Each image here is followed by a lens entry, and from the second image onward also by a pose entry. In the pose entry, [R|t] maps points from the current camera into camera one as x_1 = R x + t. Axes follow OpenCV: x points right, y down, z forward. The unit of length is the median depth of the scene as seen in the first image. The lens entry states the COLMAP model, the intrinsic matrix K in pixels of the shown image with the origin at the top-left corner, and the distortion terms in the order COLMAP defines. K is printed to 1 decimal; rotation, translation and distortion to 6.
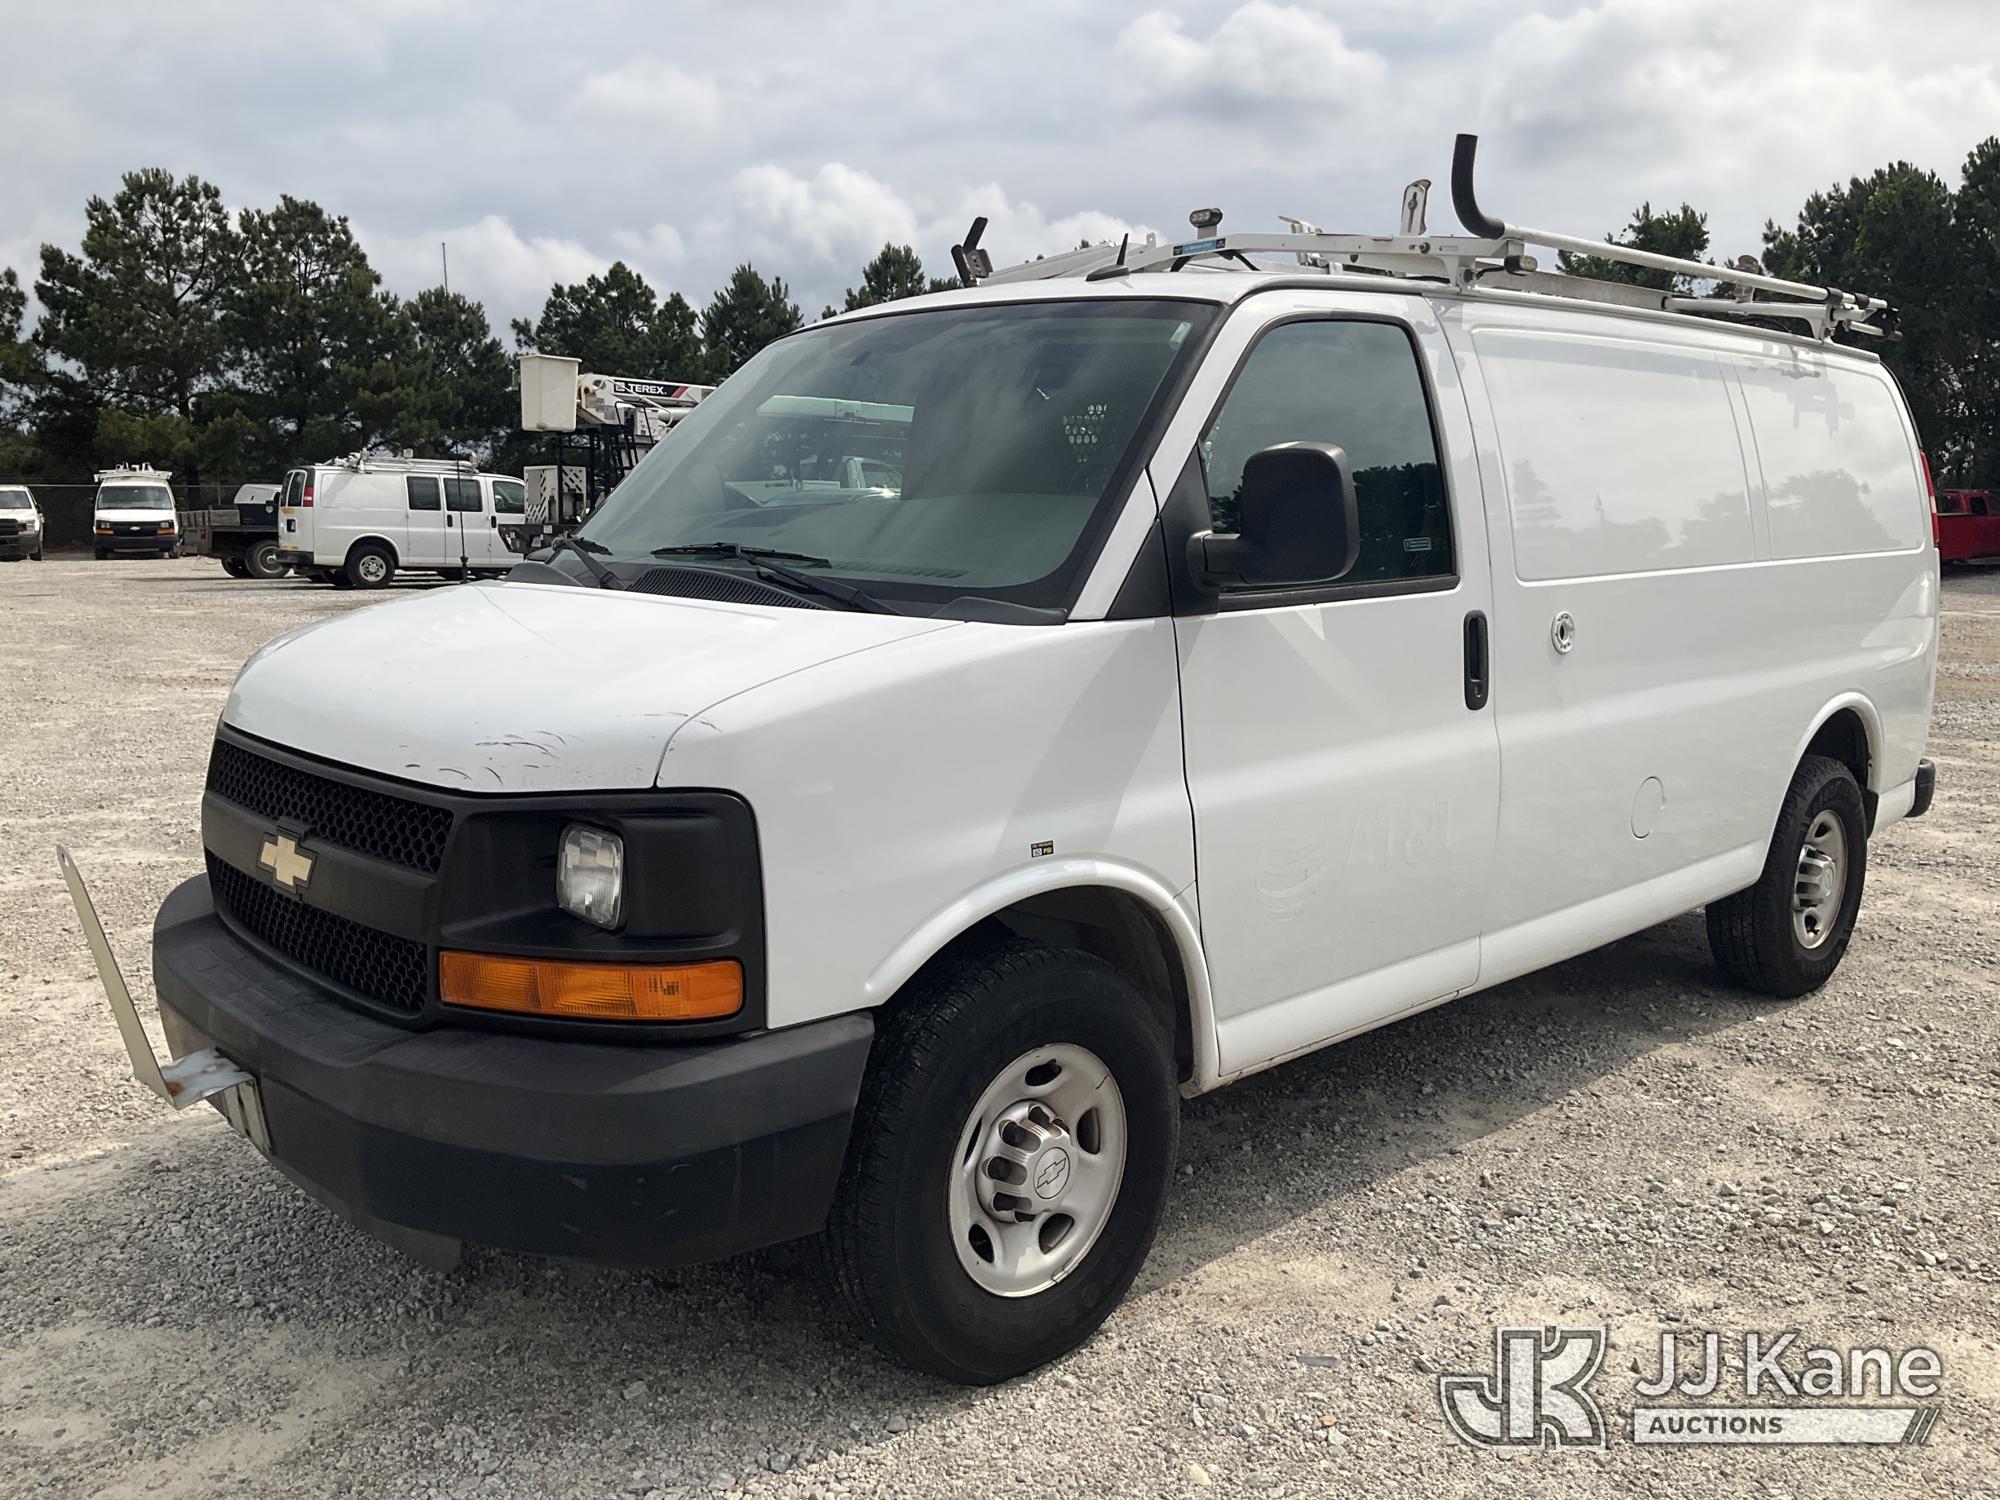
lens RADIAL K [[1593.9, 0, 976.6], [0, 1593.9, 760.4], [0, 0, 1]] dist [0.028492, -0.051237]
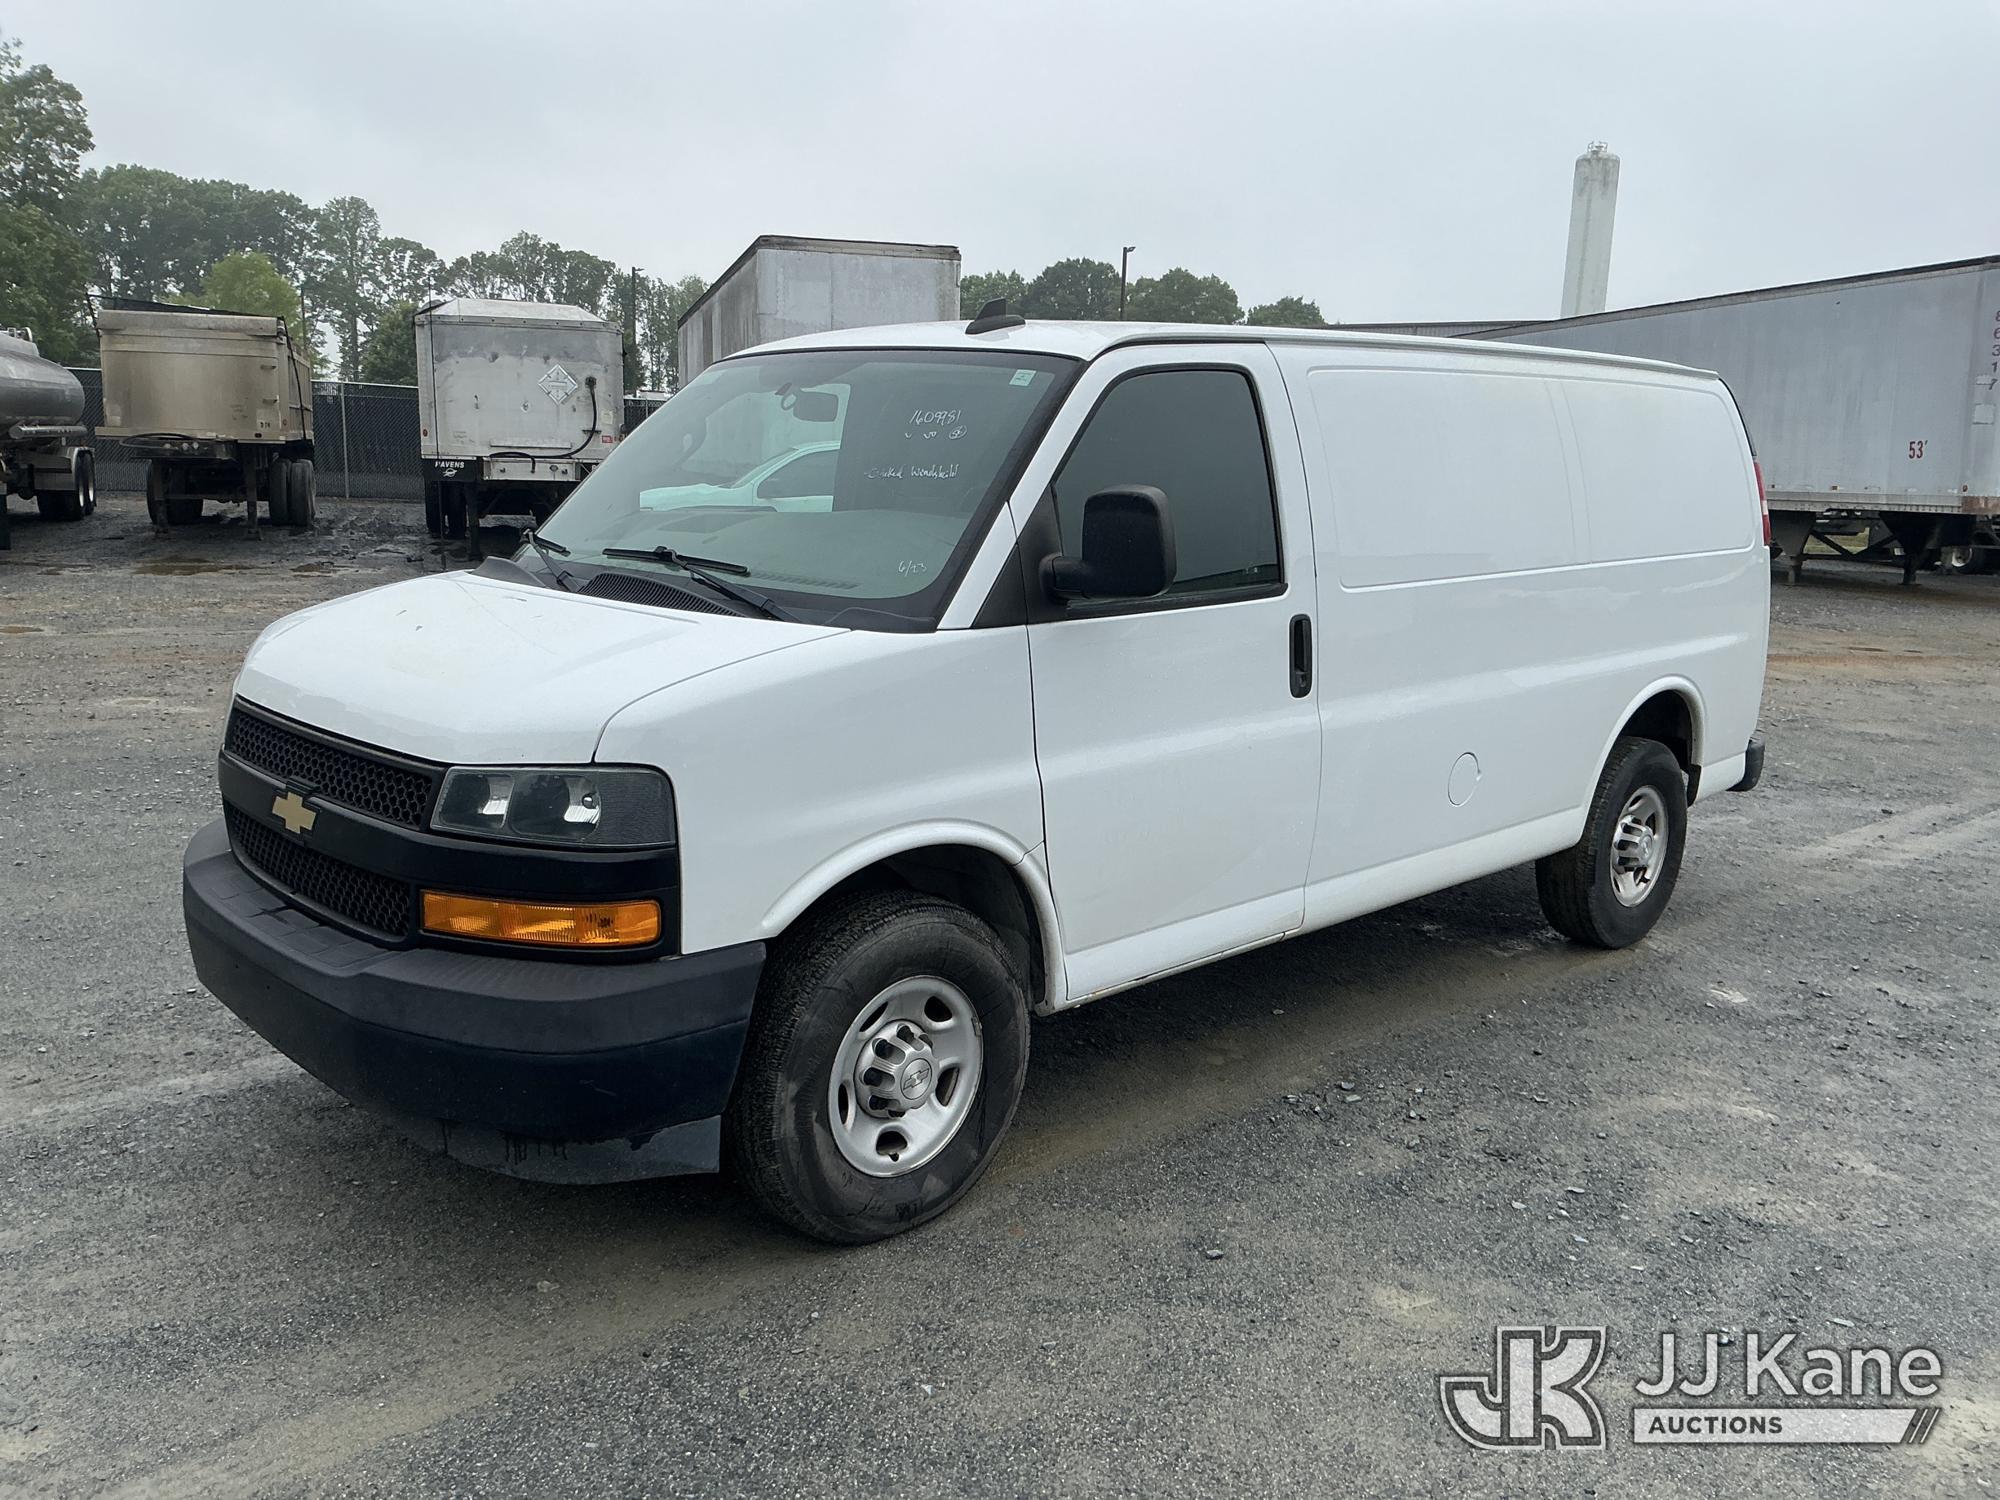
lens RADIAL K [[1593.9, 0, 1005.6], [0, 1593.9, 748.5], [0, 0, 1]] dist [0.028492, -0.051237]
pose [[0.999535, 0.017015, 0.025306, 0.076201], [-0.017768, 0.999397, 0.029821, -0.030817], [-0.024783, -0.030257, 0.999235, -0.223128]]
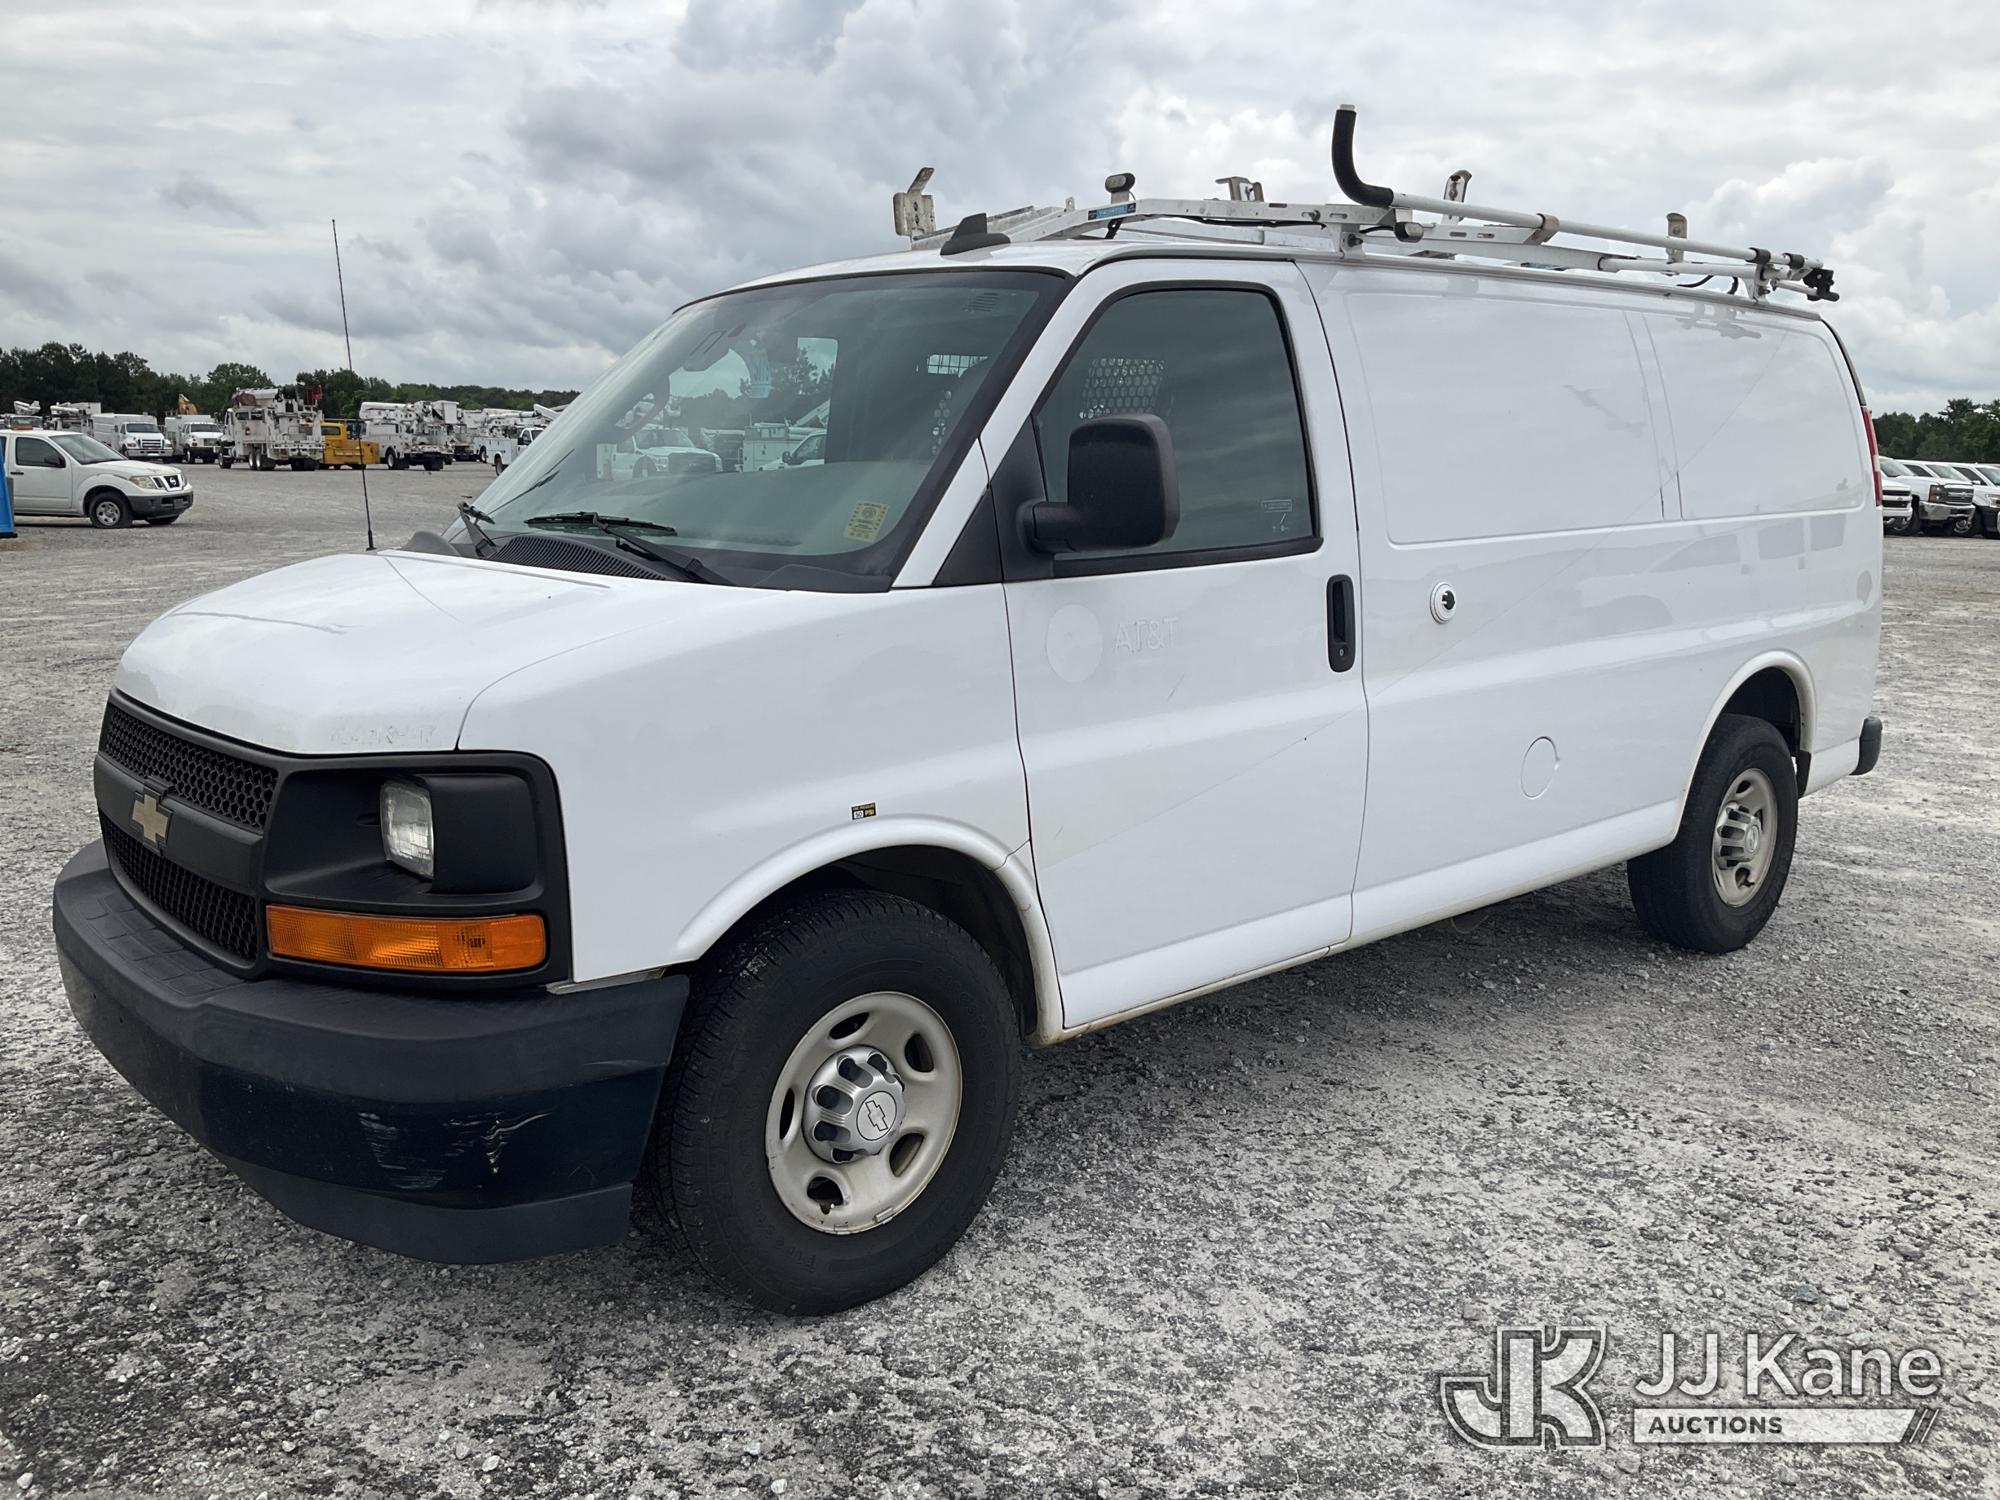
lens RADIAL K [[1593.9, 0, 1003.7], [0, 1593.9, 741.7], [0, 0, 1]] dist [0.028492, -0.051237]
pose [[0.999718, 0.001386, -0.023710, 0.145768], [-0.000978, 0.999851, 0.017229, -0.005276], [0.023730, -0.017201, 0.999570, -0.031988]]
